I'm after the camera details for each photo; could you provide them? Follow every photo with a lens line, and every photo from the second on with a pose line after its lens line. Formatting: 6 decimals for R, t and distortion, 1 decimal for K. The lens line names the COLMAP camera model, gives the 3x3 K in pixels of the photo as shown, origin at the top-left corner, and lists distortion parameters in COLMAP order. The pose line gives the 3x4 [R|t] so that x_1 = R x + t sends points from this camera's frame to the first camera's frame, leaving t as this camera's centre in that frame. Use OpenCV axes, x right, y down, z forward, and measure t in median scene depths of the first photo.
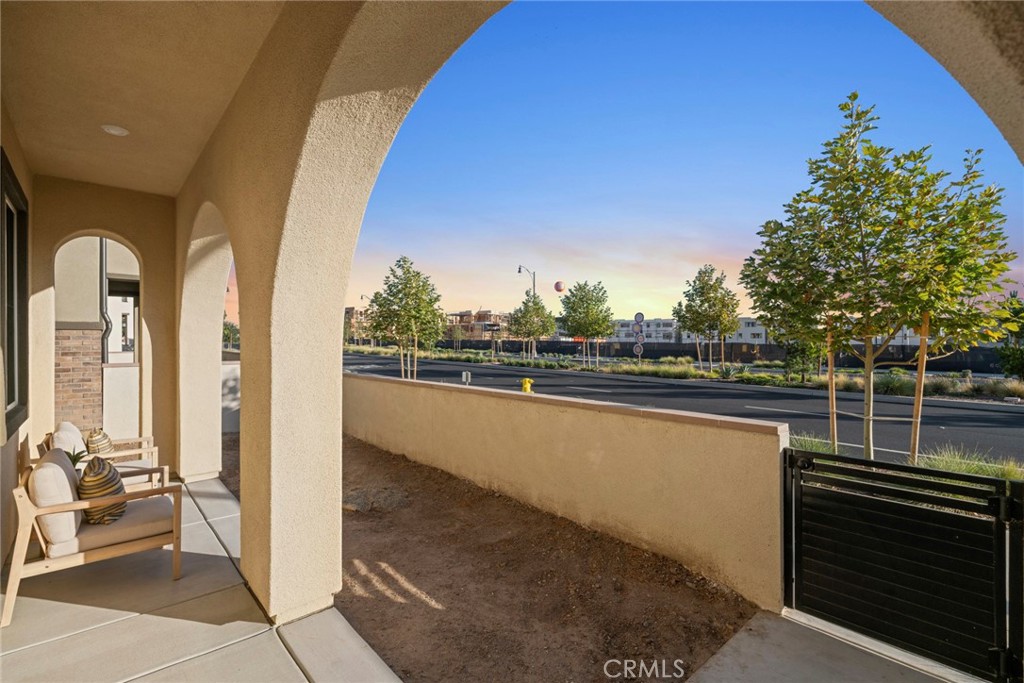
lens RADIAL K [[468.2, 0, 512.0], [0, 468.2, 341.5], [0, 0, 1]] dist [0.000193, 0.000016]
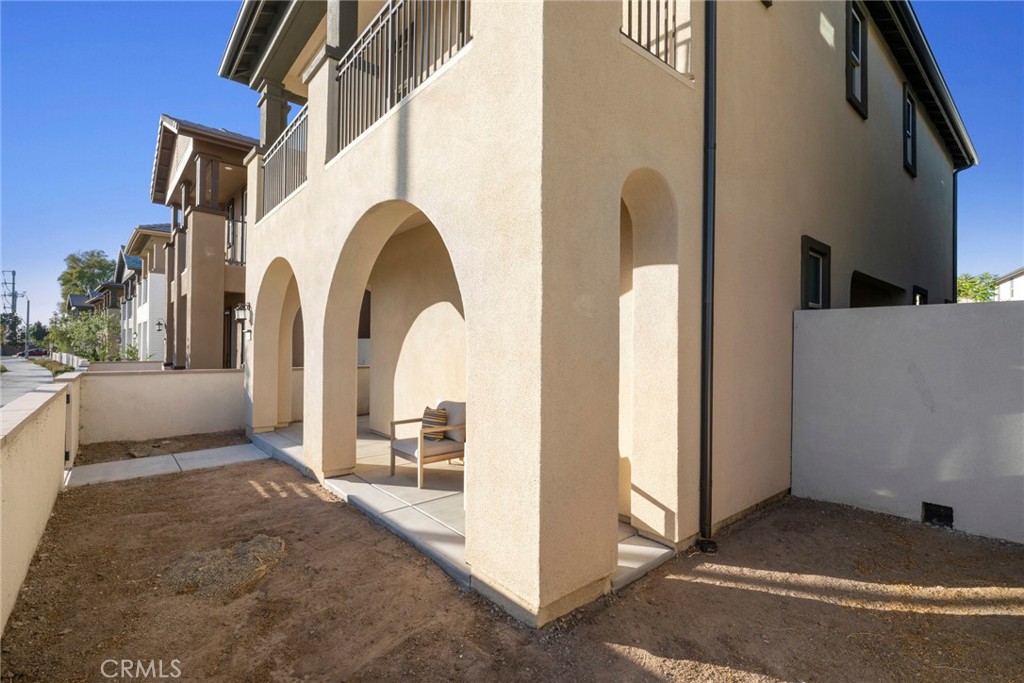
lens RADIAL K [[468.2, 0, 512.0], [0, 468.2, 341.5], [0, 0, 1]] dist [0.000193, 0.000016]
pose [[-0.999362, -0.008745, 0.034617, -0.937334], [-0.009048, 0.999922, -0.008621, 0.021477], [-0.034539, -0.008928, -0.999363, 2.121350]]
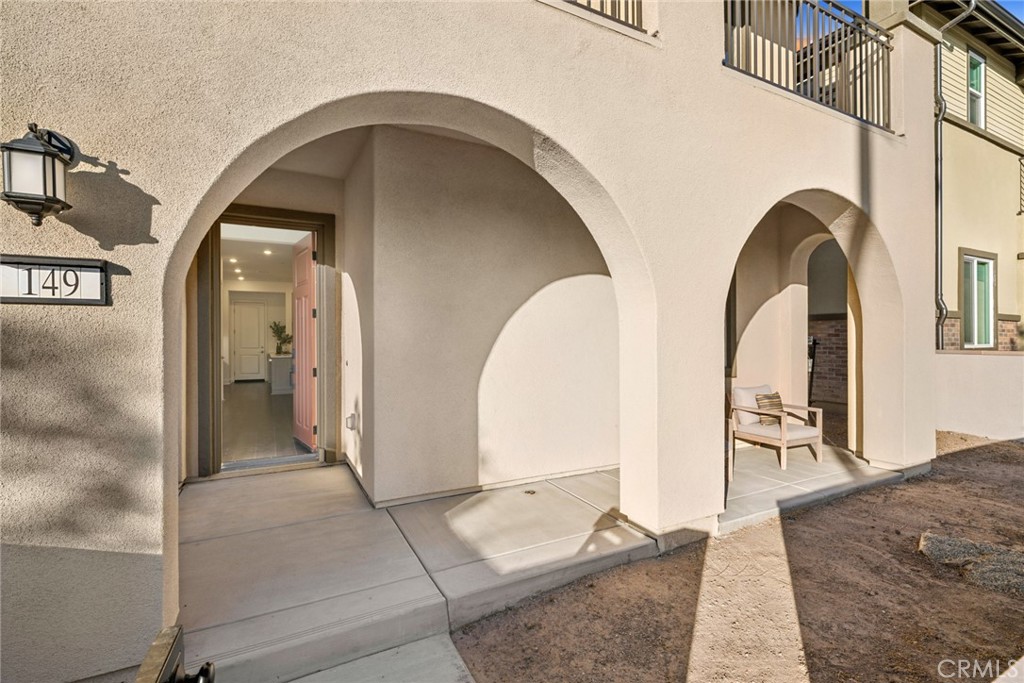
lens RADIAL K [[455.8, 0, 512.0], [0, 455.8, 341.5], [0, 0, 1]] dist [0.000175, -0.000042]
pose [[-0.261690, 0.003940, -0.965144, 0.603954], [0.007380, 0.999971, 0.002081, 0.032652], [0.965124, -0.006578, -0.261711, 0.670551]]
